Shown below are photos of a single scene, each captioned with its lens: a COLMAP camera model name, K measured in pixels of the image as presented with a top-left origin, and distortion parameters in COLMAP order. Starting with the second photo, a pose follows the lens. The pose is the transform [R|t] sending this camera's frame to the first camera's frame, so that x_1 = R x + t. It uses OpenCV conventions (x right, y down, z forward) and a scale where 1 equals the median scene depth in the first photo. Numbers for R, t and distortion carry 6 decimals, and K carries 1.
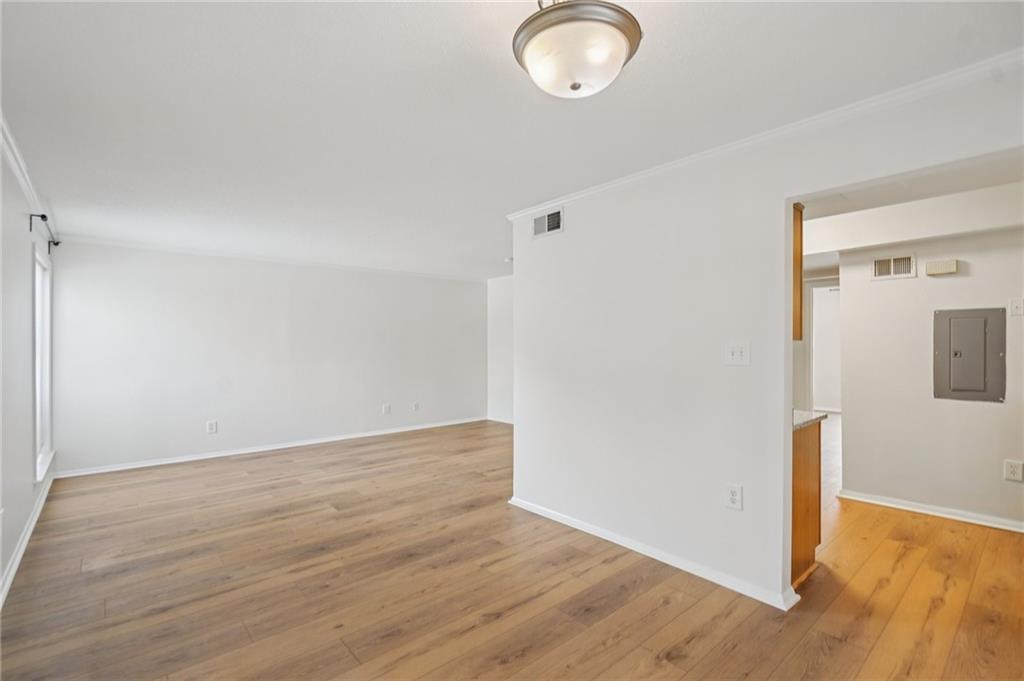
lens RADIAL K [[476.6, 0, 512.0], [0, 476.6, 340.5], [0, 0, 1]] dist [-0.000381, 0.000328]
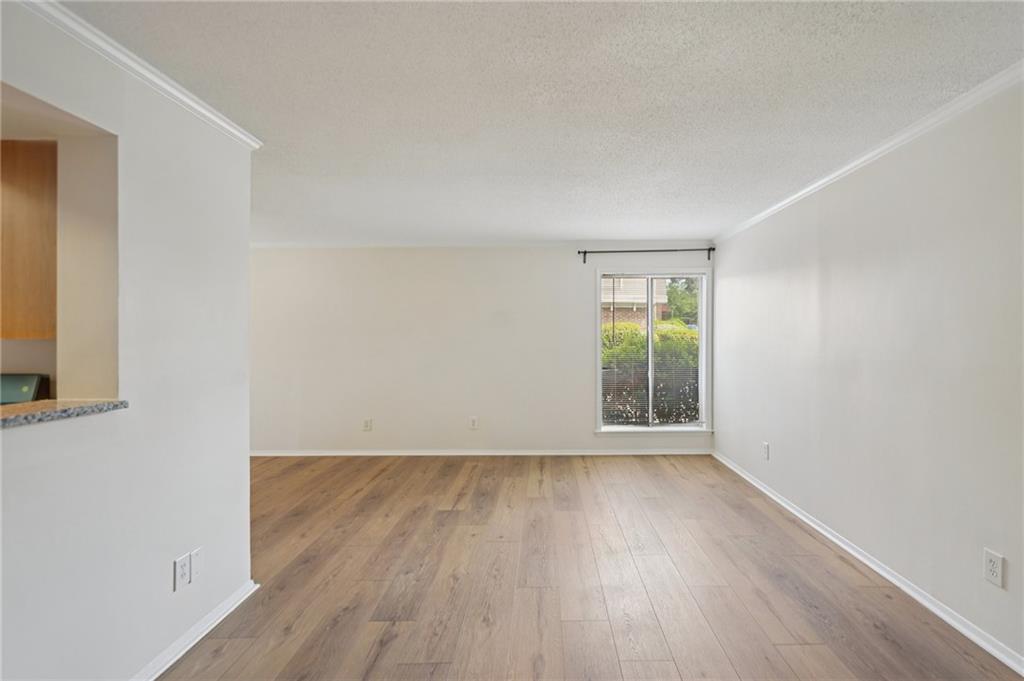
lens RADIAL K [[499.4, 0, 540.1], [0, 499.4, 333.9], [0, 0, 1]] dist [-0.000918, 0.000384]
pose [[-0.659148, -0.000134, -0.752014, 0.261788], [0.008538, 0.999934, -0.007662, 0.006195], [0.751965, -0.011471, -0.659103, 1.817243]]
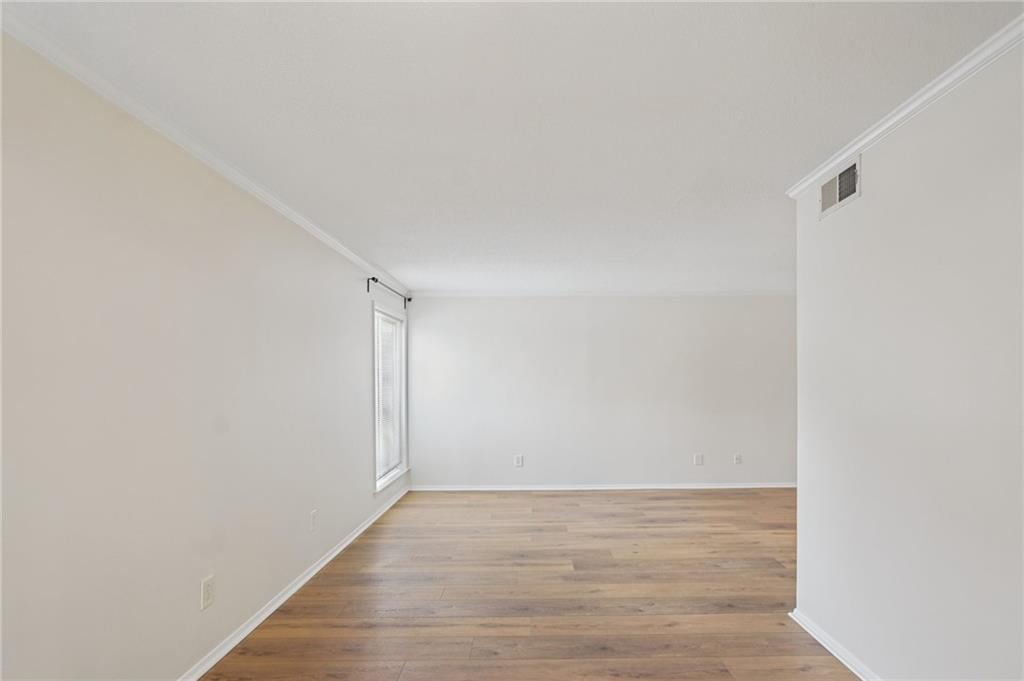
lens RADIAL K [[529.0, 0, 535.1], [0, 529.0, 381.9], [0, 0, 1]] dist [-0.003347, -0.000148]
pose [[0.763093, 0.000497, -0.646288, 0.211436], [0.006448, 0.999944, 0.008382, -0.000530], [0.646256, -0.010563, 0.763048, 0.205550]]
